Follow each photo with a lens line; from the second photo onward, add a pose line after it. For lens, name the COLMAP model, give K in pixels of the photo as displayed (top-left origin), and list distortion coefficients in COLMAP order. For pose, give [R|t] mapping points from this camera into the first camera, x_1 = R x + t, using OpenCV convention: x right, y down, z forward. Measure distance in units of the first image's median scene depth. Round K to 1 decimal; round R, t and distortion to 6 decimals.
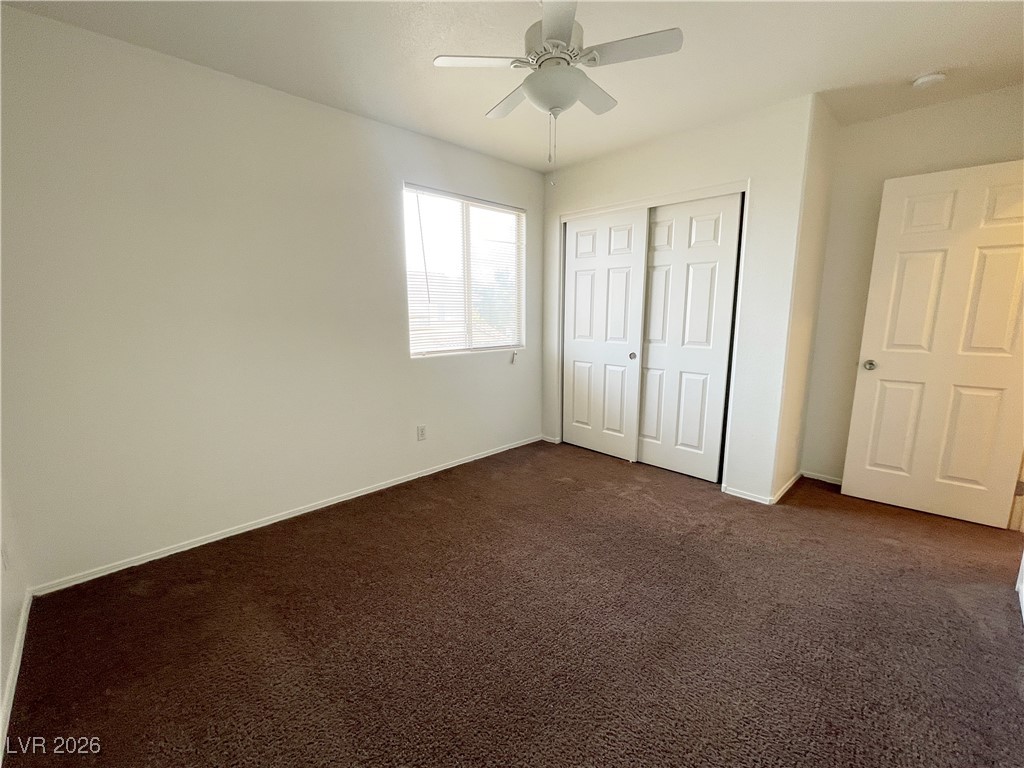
lens RADIAL K [[421.6, 0, 507.4], [0, 421.6, 385.9], [0, 0, 1]] dist [-0.001086, 0.000245]
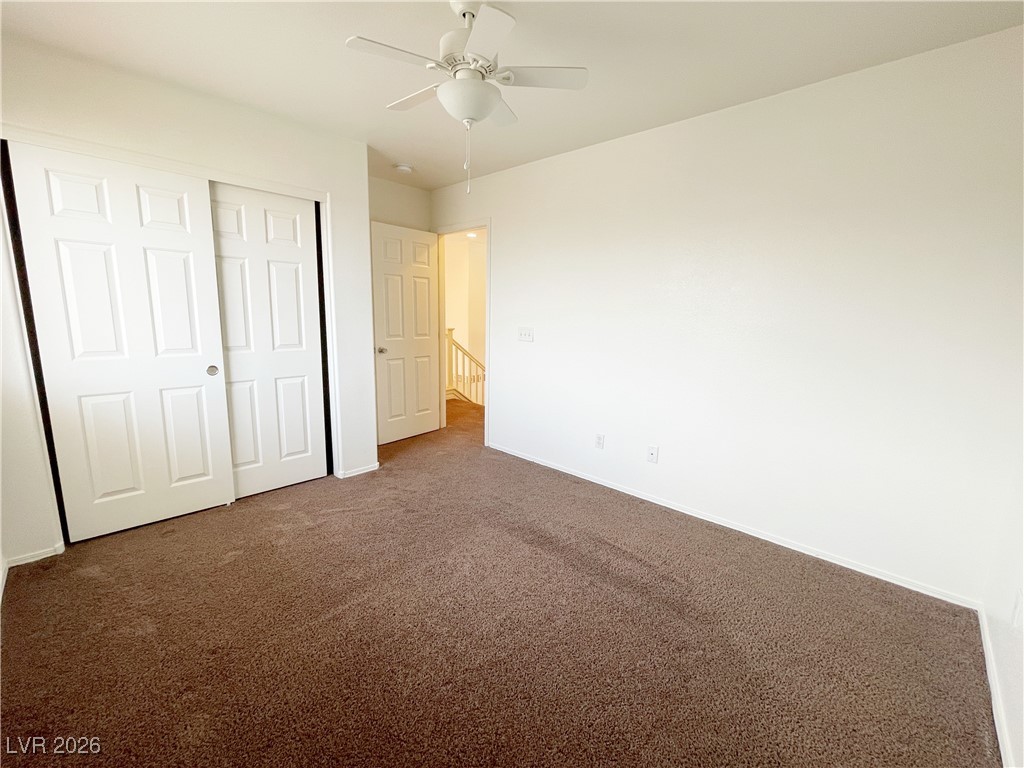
lens RADIAL K [[421.6, 0, 507.4], [0, 421.6, 385.9], [0, 0, 1]] dist [-0.001086, 0.000245]
pose [[-0.017207, -0.172679, 0.984828, -0.501058], [0.156180, 0.972419, 0.173232, -0.098552], [-0.987579, 0.156791, 0.010237, 0.498912]]
